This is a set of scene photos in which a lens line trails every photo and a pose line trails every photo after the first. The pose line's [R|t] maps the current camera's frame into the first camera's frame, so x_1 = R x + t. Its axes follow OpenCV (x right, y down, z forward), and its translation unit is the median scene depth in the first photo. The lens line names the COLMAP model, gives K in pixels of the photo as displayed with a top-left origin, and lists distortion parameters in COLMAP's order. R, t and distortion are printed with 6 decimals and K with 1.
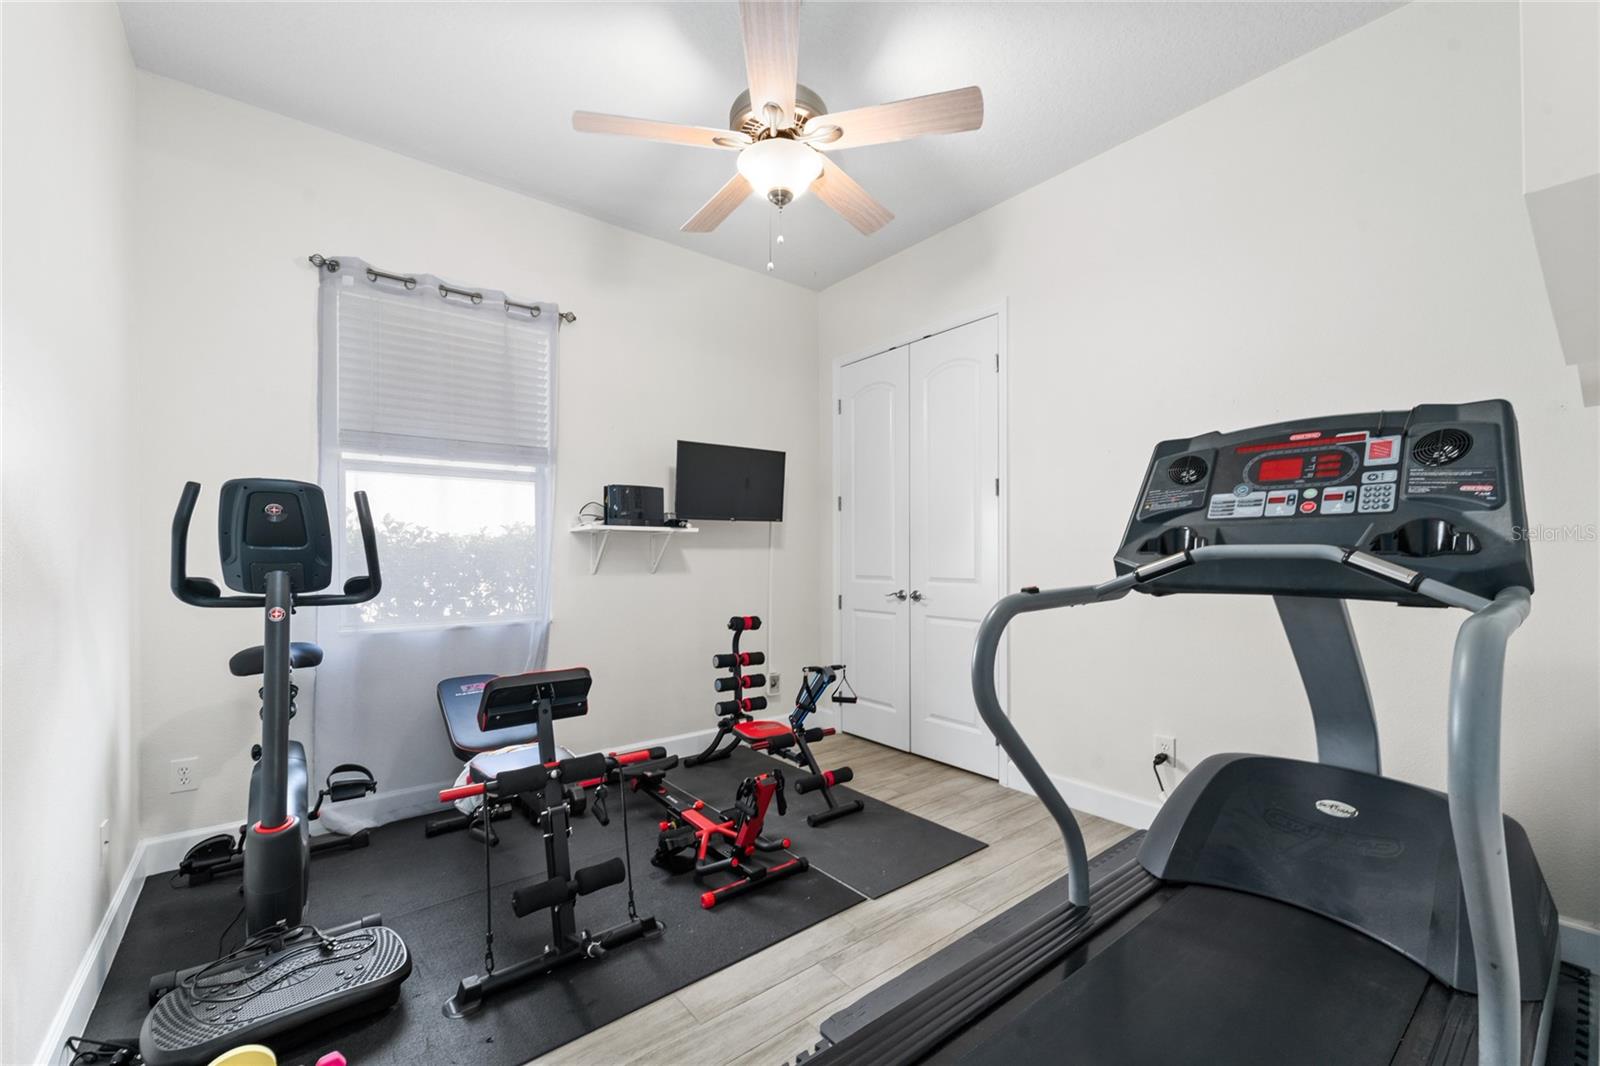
lens RADIAL K [[644.9, 0, 808.5], [0, 644.9, 538.4], [0, 0, 1]] dist [0.002841, 0.000023]
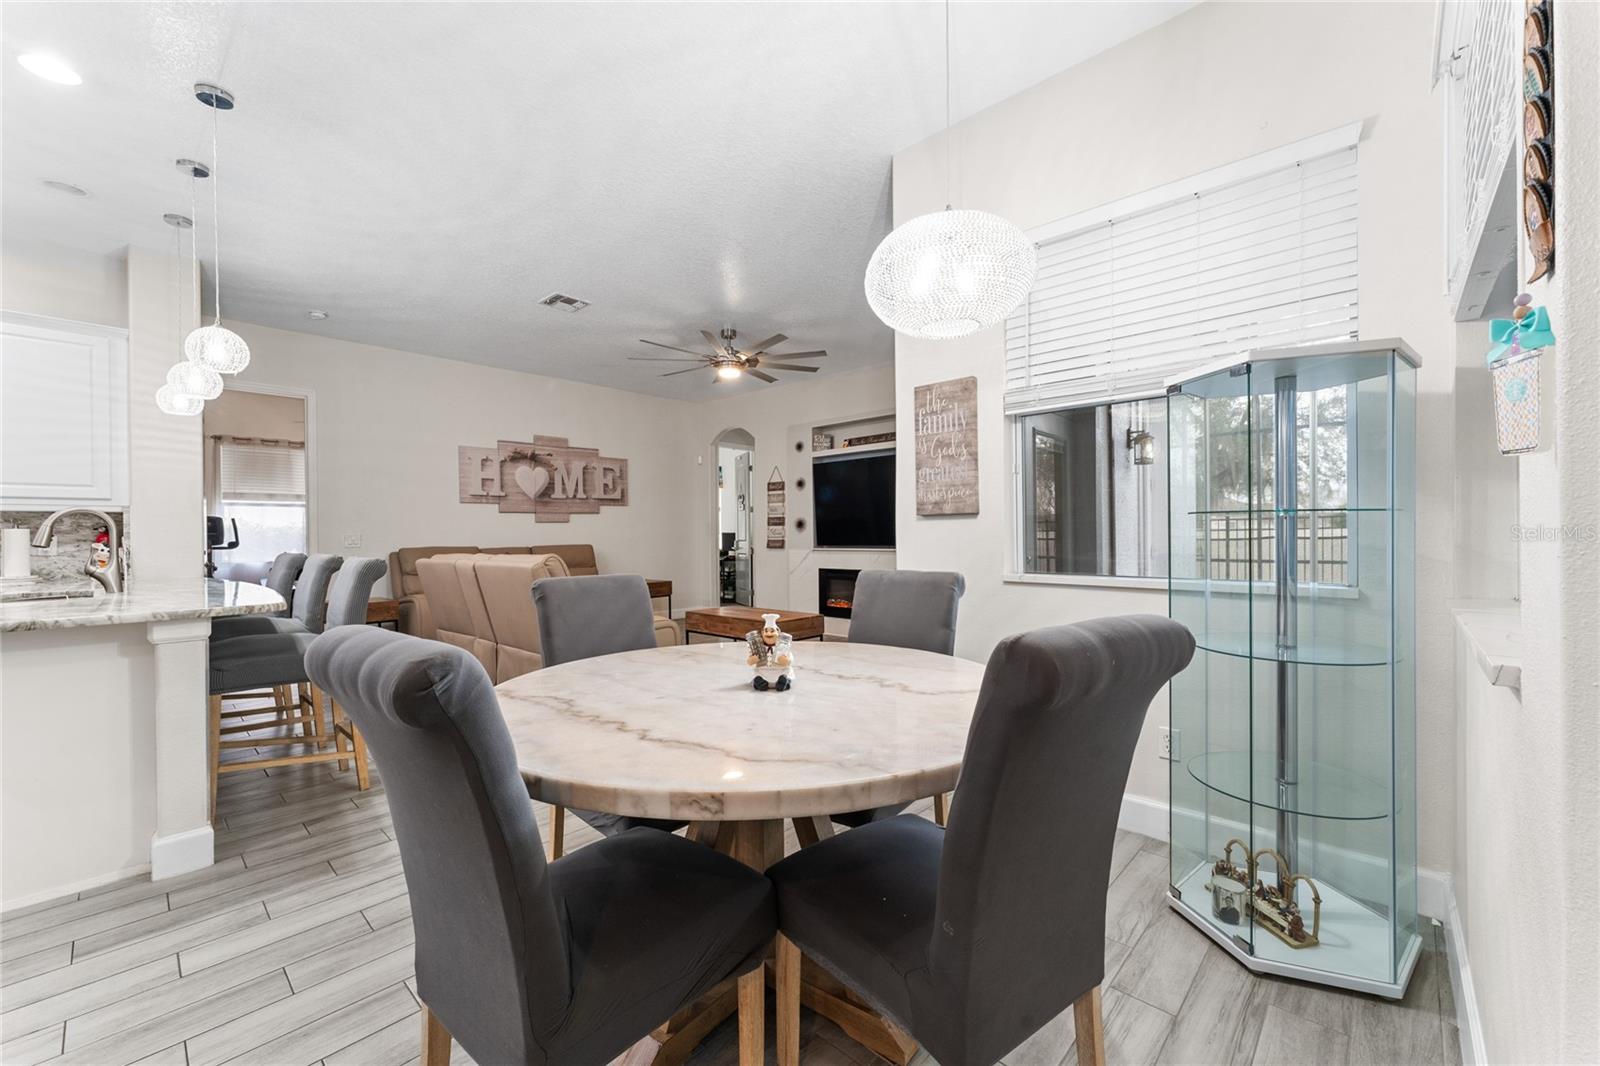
lens RADIAL K [[644.9, 0, 809.4], [0, 644.9, 535.3], [0, 0, 1]] dist [0.002841, 0.000023]
pose [[0.988185, 0.007148, 0.153098, 2.005185], [-0.008341, 0.999940, 0.007154, -0.028543], [-0.153037, -0.008347, 0.988185, -3.169397]]
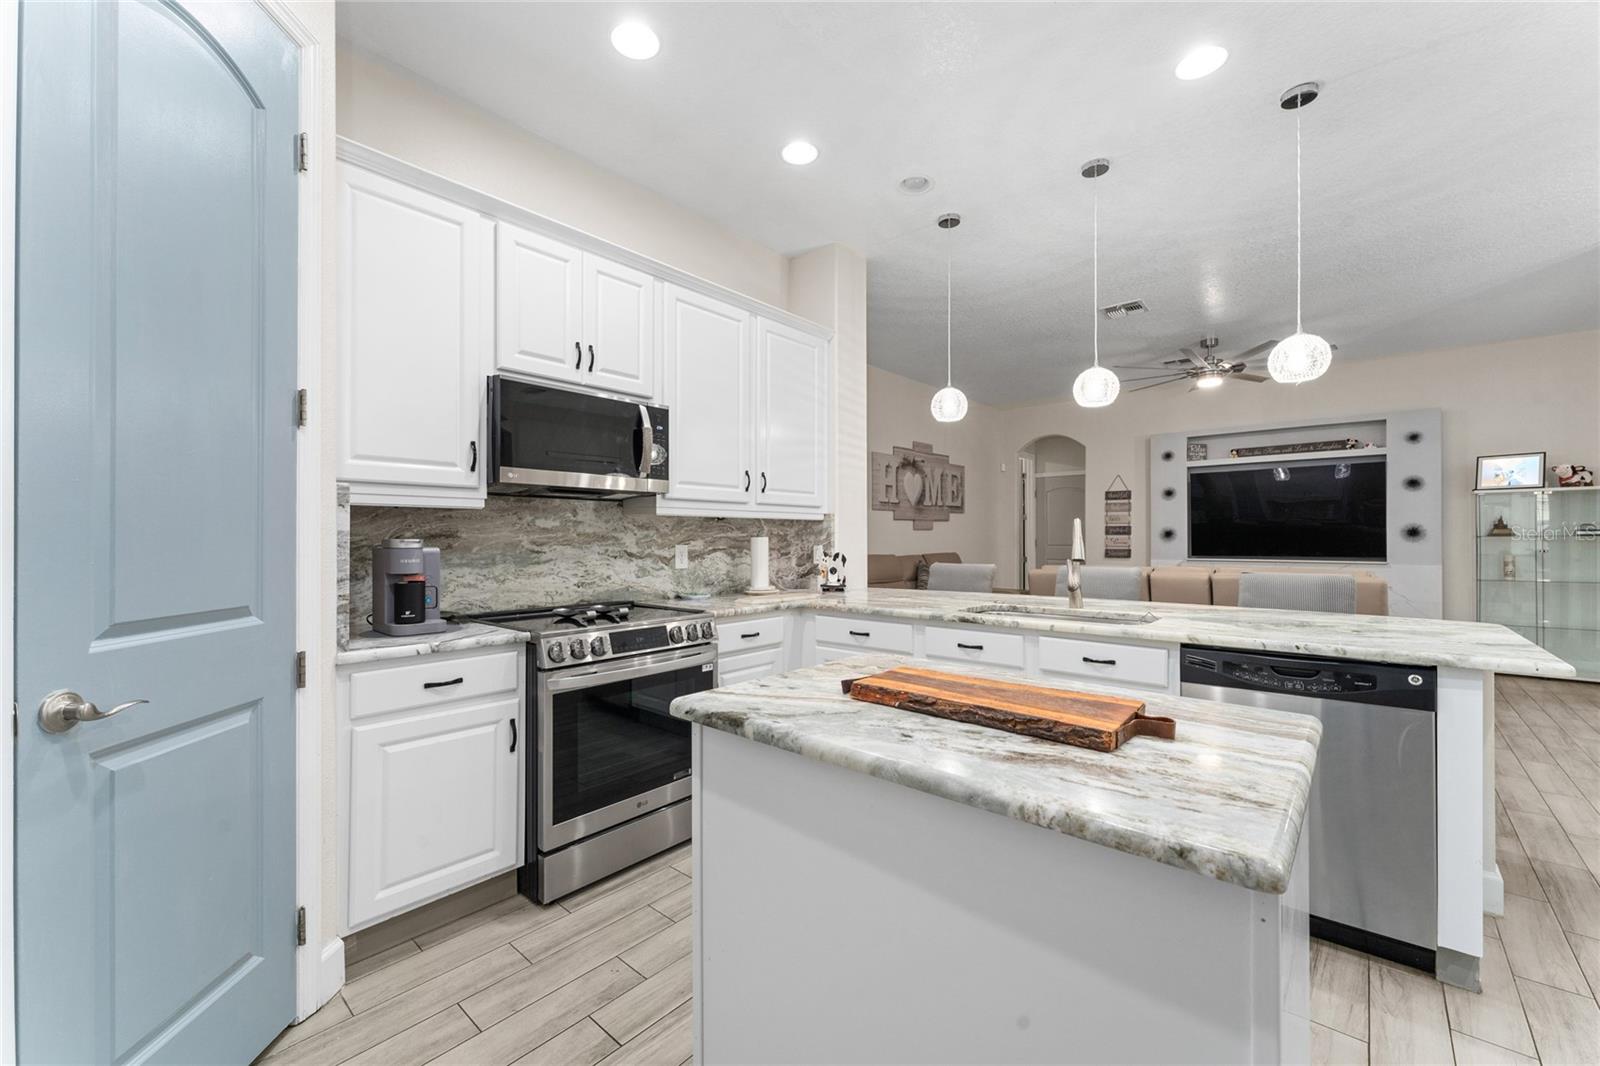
lens RADIAL K [[644.9, 0, 791.4], [0, 644.9, 534.1], [0, 0, 1]] dist [0.002841, 0.000023]
pose [[0.983952, 0.017011, 0.177620, -0.302825], [-0.016923, 0.999855, -0.002009, -0.020705], [-0.177628, -0.001029, 0.984097, -2.732229]]
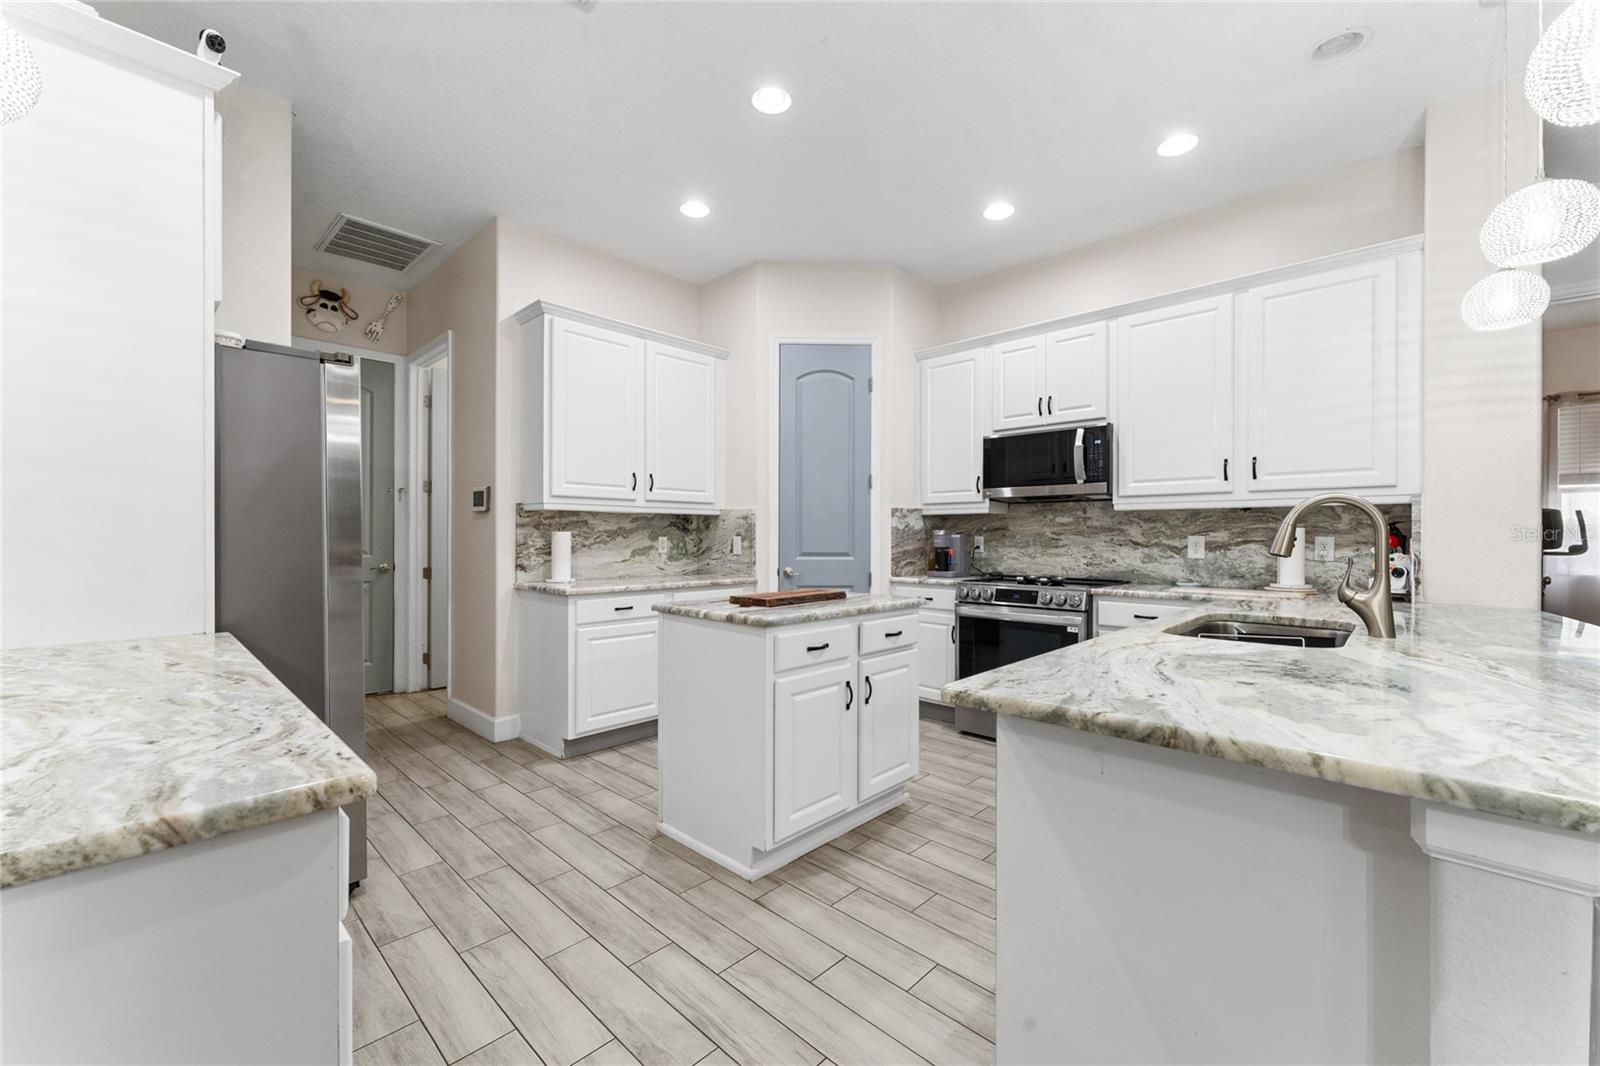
lens RADIAL K [[644.9, 0, 792.0], [0, 644.9, 537.0], [0, 0, 1]] dist [0.002841, 0.000023]
pose [[0.127331, 0.019689, -0.991665, 1.406961], [0.002430, 0.999794, 0.020162, -0.026970], [0.991857, -0.004977, 0.127257, -2.341394]]
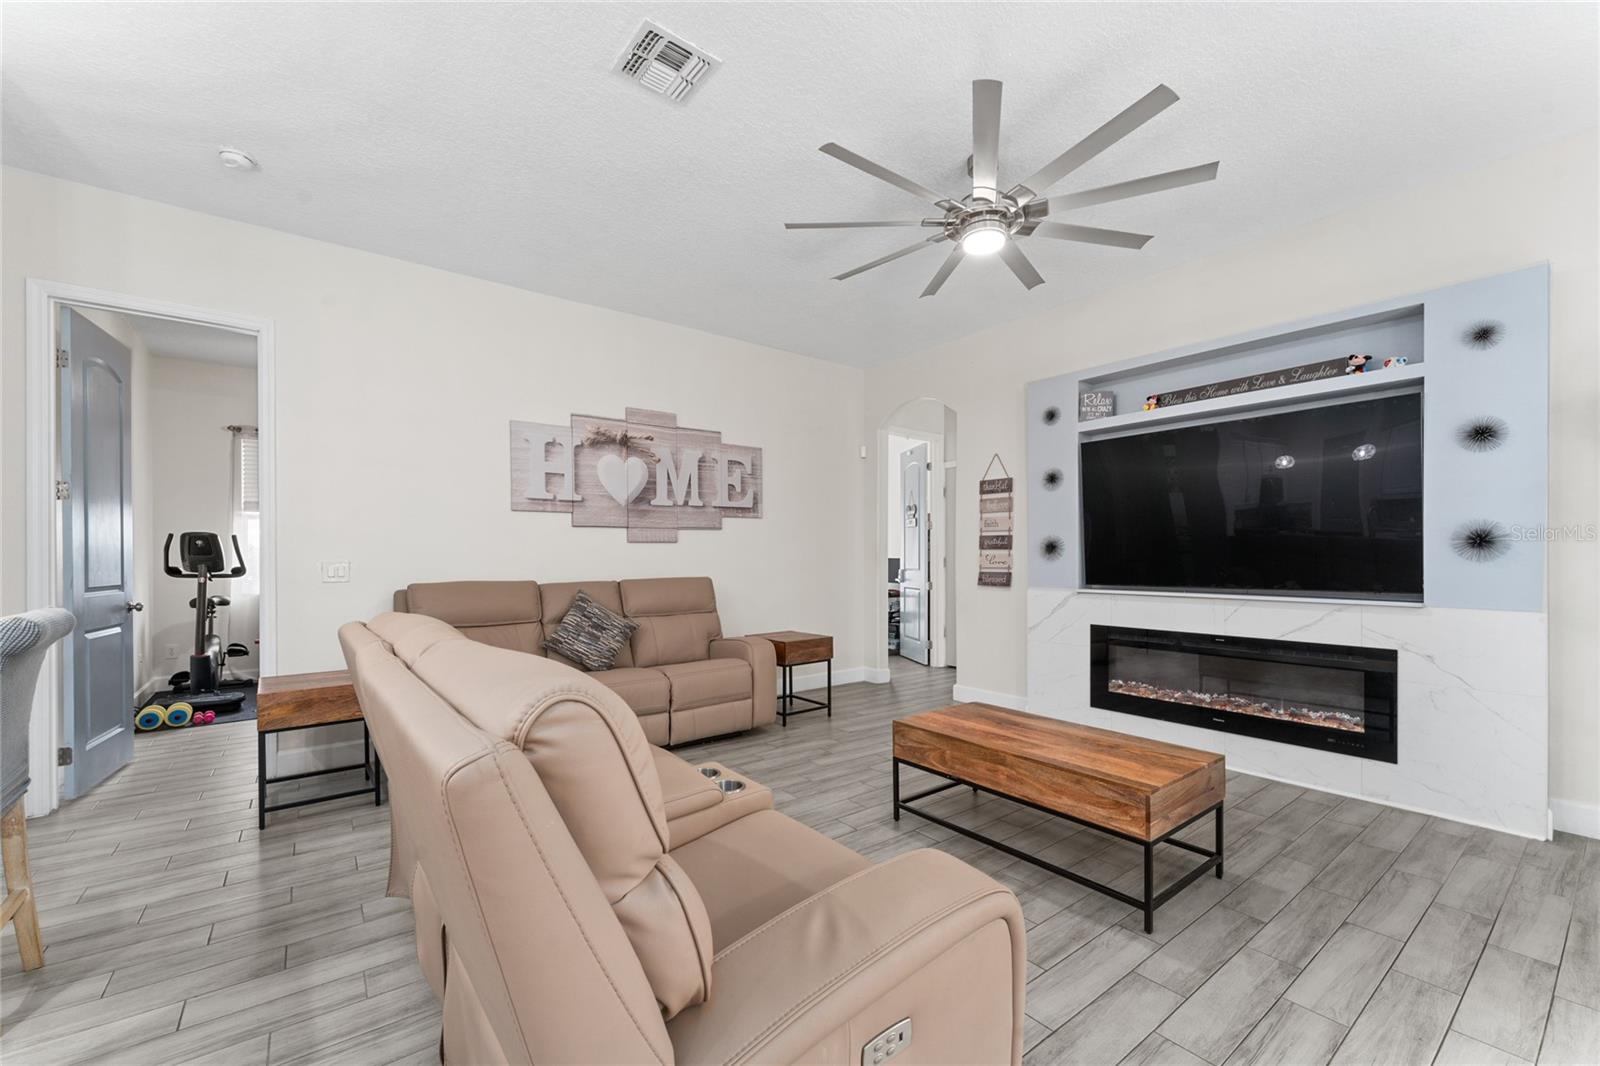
lens RADIAL K [[644.9, 0, 809.1], [0, 644.9, 557.1], [0, 0, 1]] dist [0.002841, 0.000023]
pose [[0.999840, 0.014531, -0.010440, 1.717717], [-0.014448, 0.999863, 0.008016, -0.038329], [0.010555, -0.007863, 0.999913, -1.655013]]
